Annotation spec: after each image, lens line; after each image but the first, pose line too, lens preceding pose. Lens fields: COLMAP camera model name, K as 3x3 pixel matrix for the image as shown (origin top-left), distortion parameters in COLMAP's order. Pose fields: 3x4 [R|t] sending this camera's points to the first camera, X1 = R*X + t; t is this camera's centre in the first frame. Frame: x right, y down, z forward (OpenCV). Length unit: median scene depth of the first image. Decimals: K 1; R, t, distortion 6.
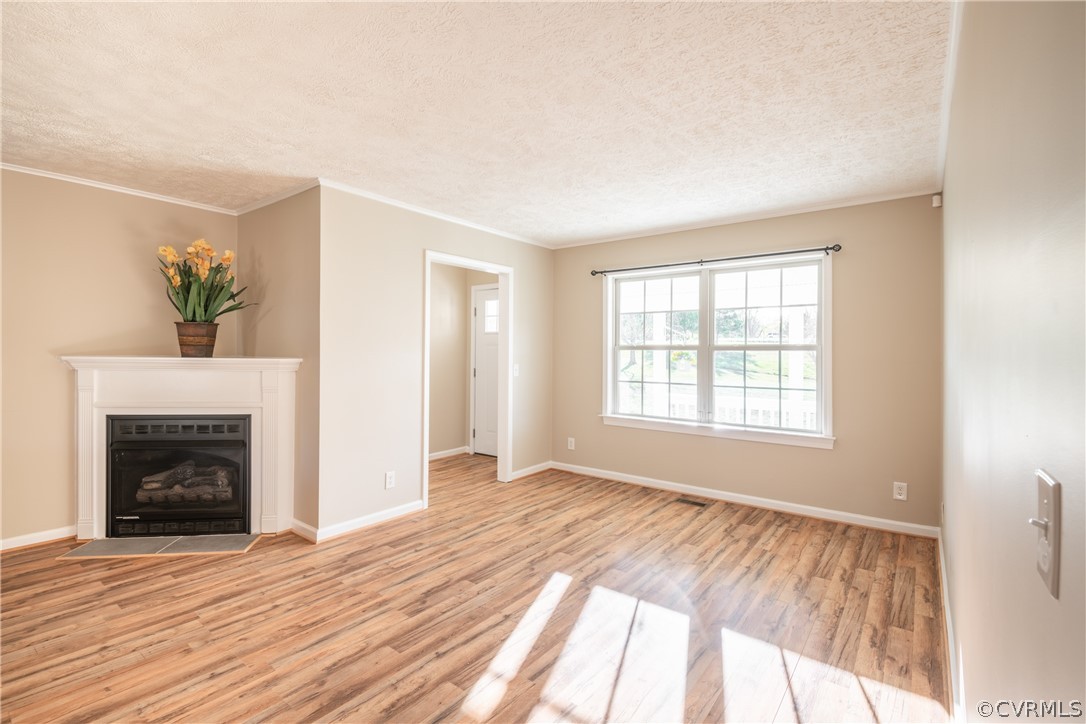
lens RADIAL K [[503.9, 0, 541.3], [0, 503.9, 355.4], [0, 0, 1]] dist [-0.001299, -0.000788]
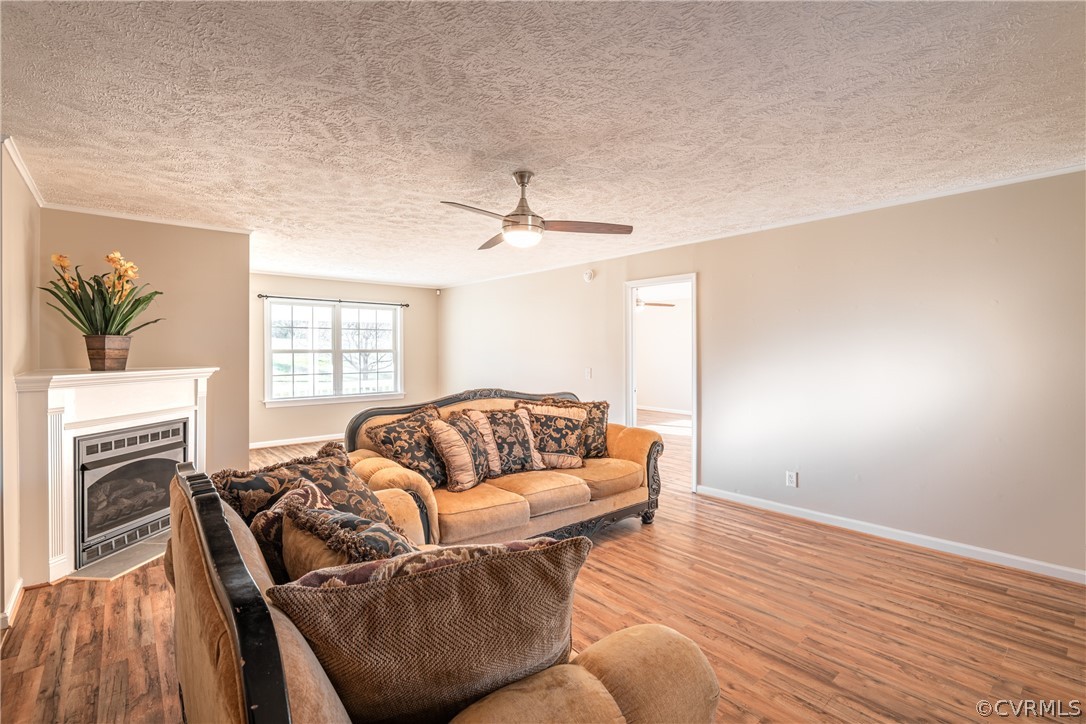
lens RADIAL K [[503.9, 0, 541.3], [0, 503.9, 355.4], [0, 0, 1]] dist [-0.001299, -0.000788]
pose [[0.219750, -0.018095, 0.975388, -1.415567], [0.002752, 0.999835, 0.017929, -0.039286], [-0.975552, -0.001256, 0.219764, -0.026784]]
